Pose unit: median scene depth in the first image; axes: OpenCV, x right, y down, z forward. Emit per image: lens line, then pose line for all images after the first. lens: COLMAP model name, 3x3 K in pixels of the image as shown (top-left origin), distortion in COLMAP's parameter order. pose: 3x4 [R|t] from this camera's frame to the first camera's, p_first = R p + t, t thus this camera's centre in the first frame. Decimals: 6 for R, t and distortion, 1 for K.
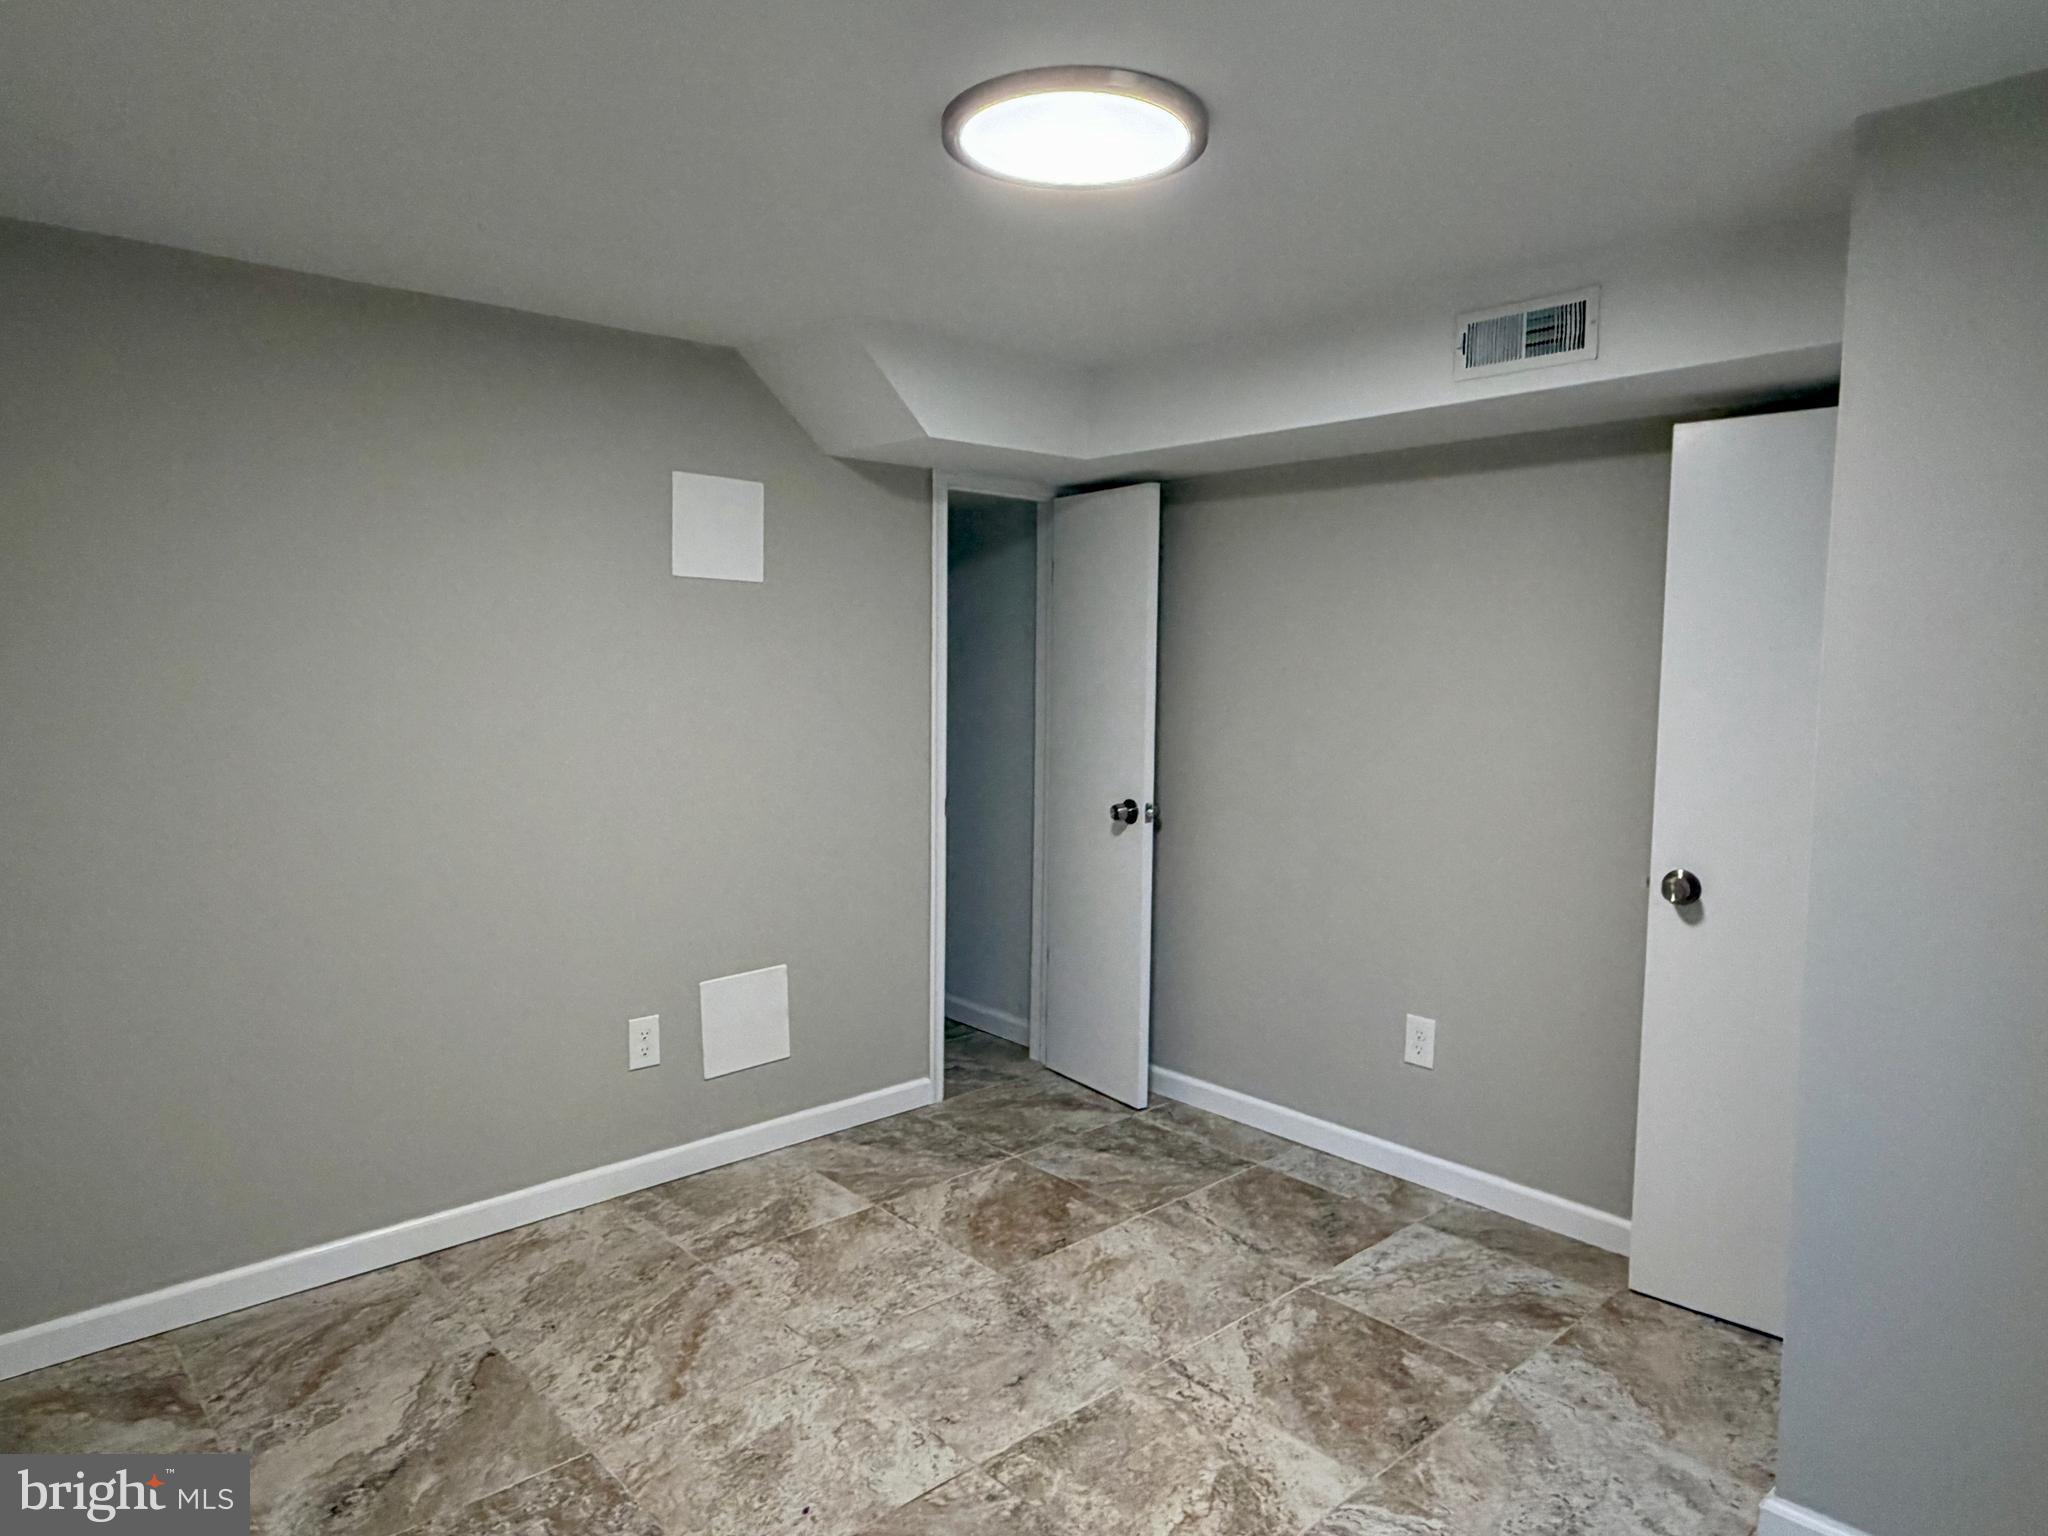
lens RADIAL K [[1268.8, 0, 1025.2], [0, 1268.8, 785.8], [0, 0, 1]] dist [0.001309, -0.000228]
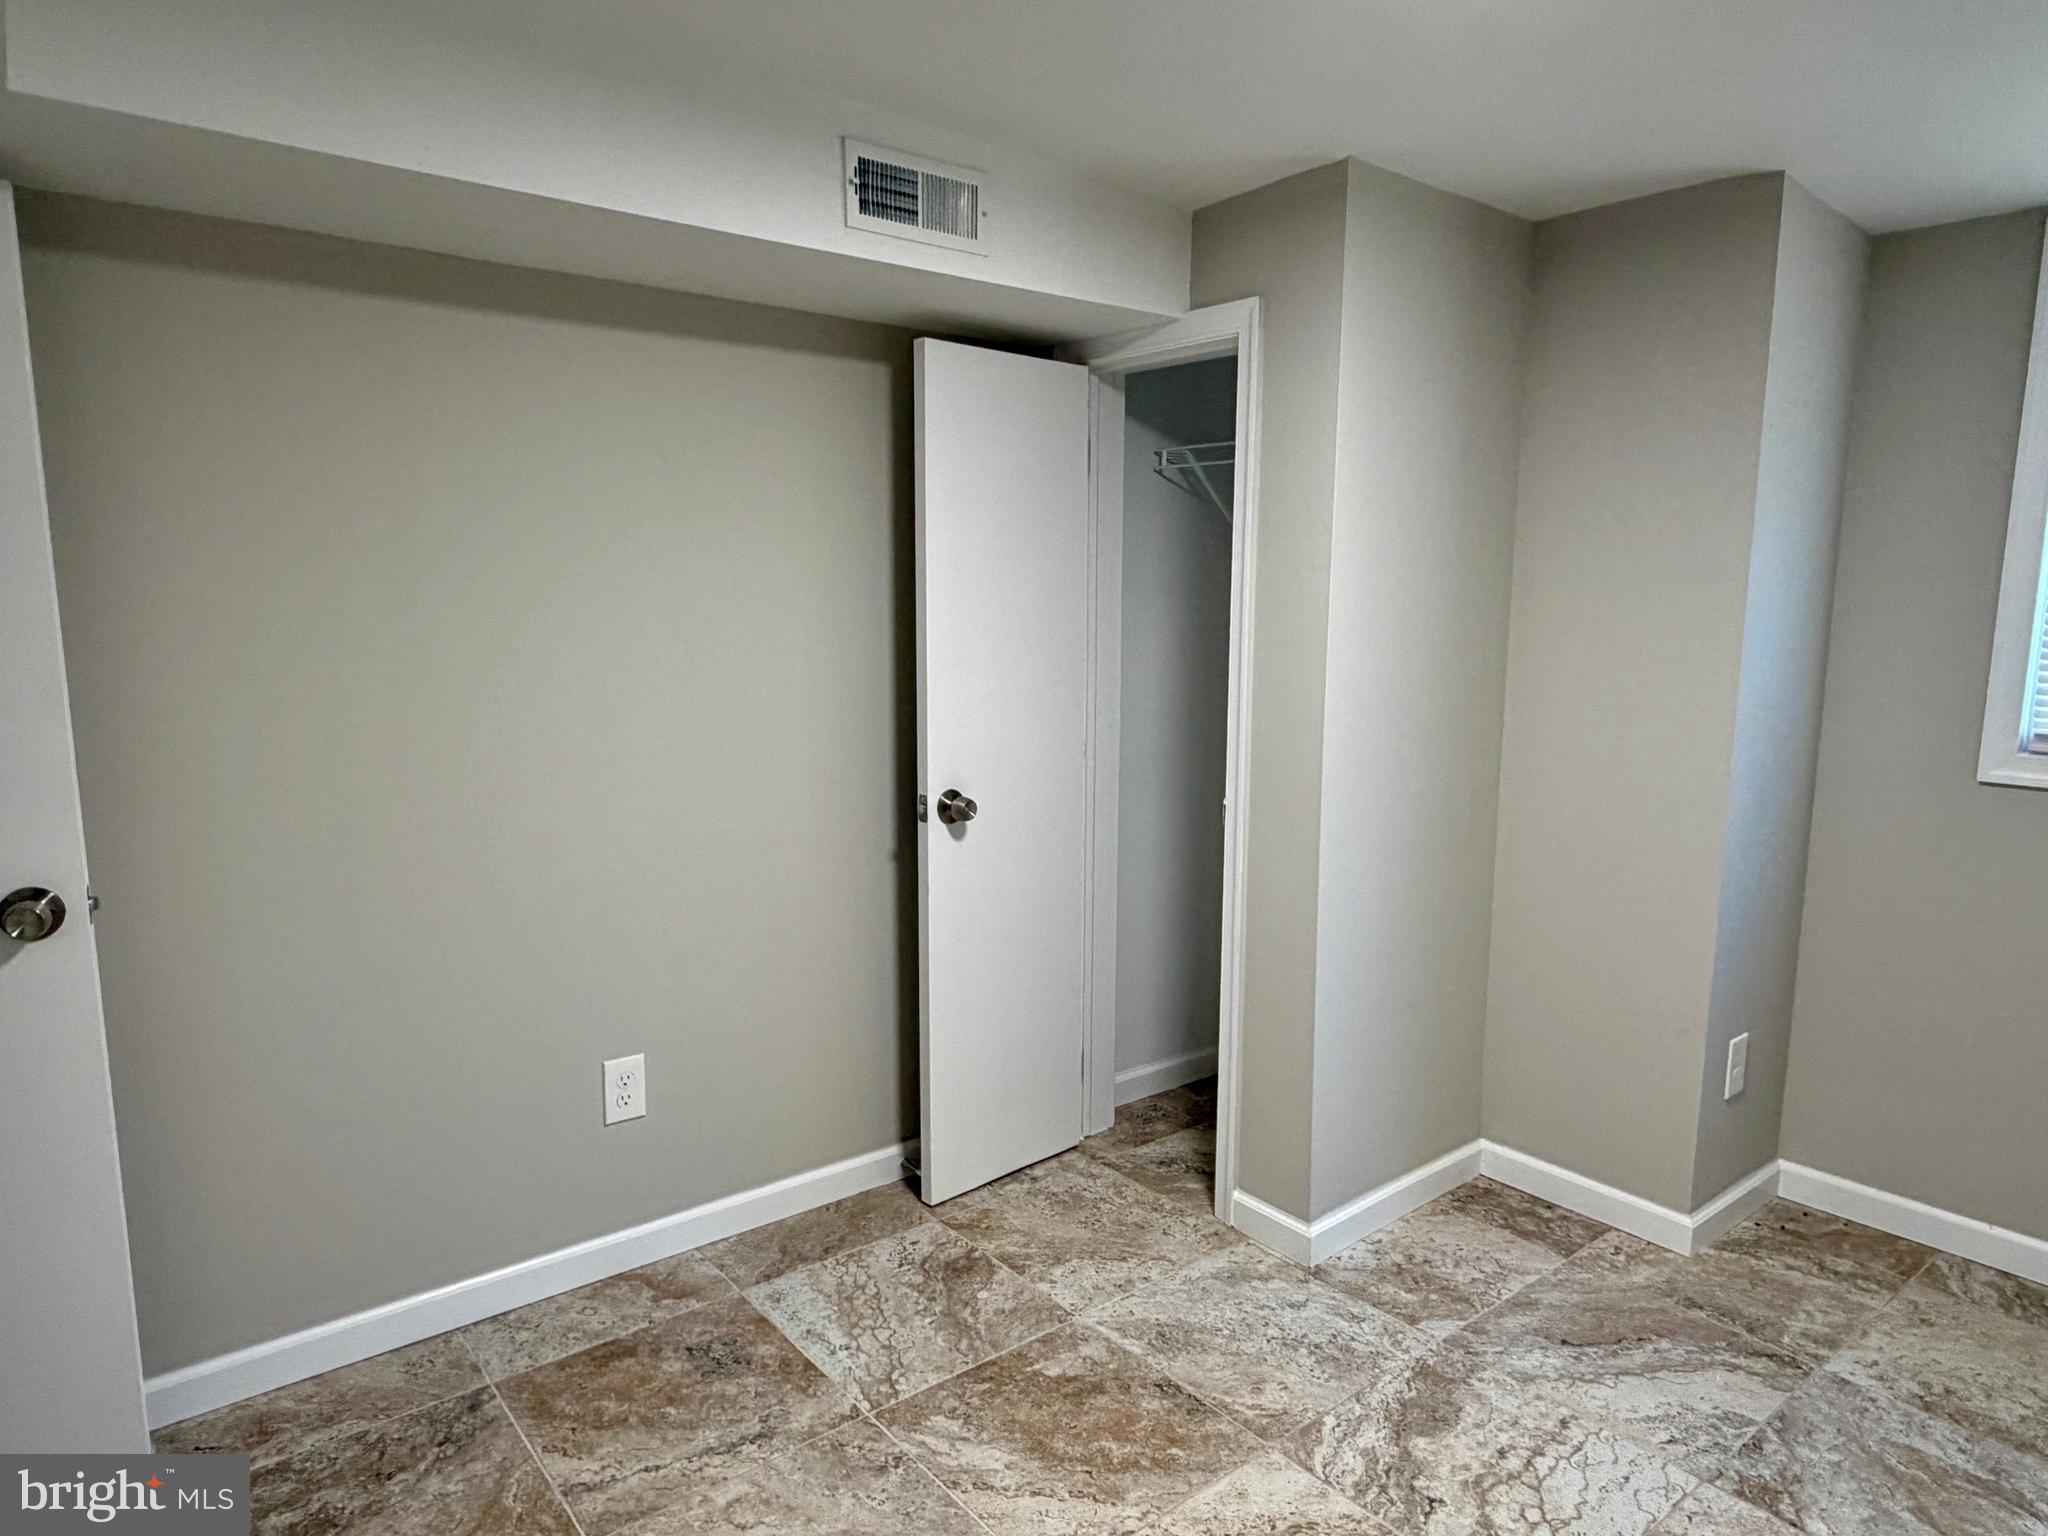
lens RADIAL K [[1268.8, 0, 1025.2], [0, 1268.8, 785.8], [0, 0, 1]] dist [0.001309, -0.000228]
pose [[0.067190, -0.166063, 0.983823, -0.471250], [0.093098, 0.982793, 0.159531, -0.090648], [-0.993387, 0.080873, 0.081494, 0.835307]]
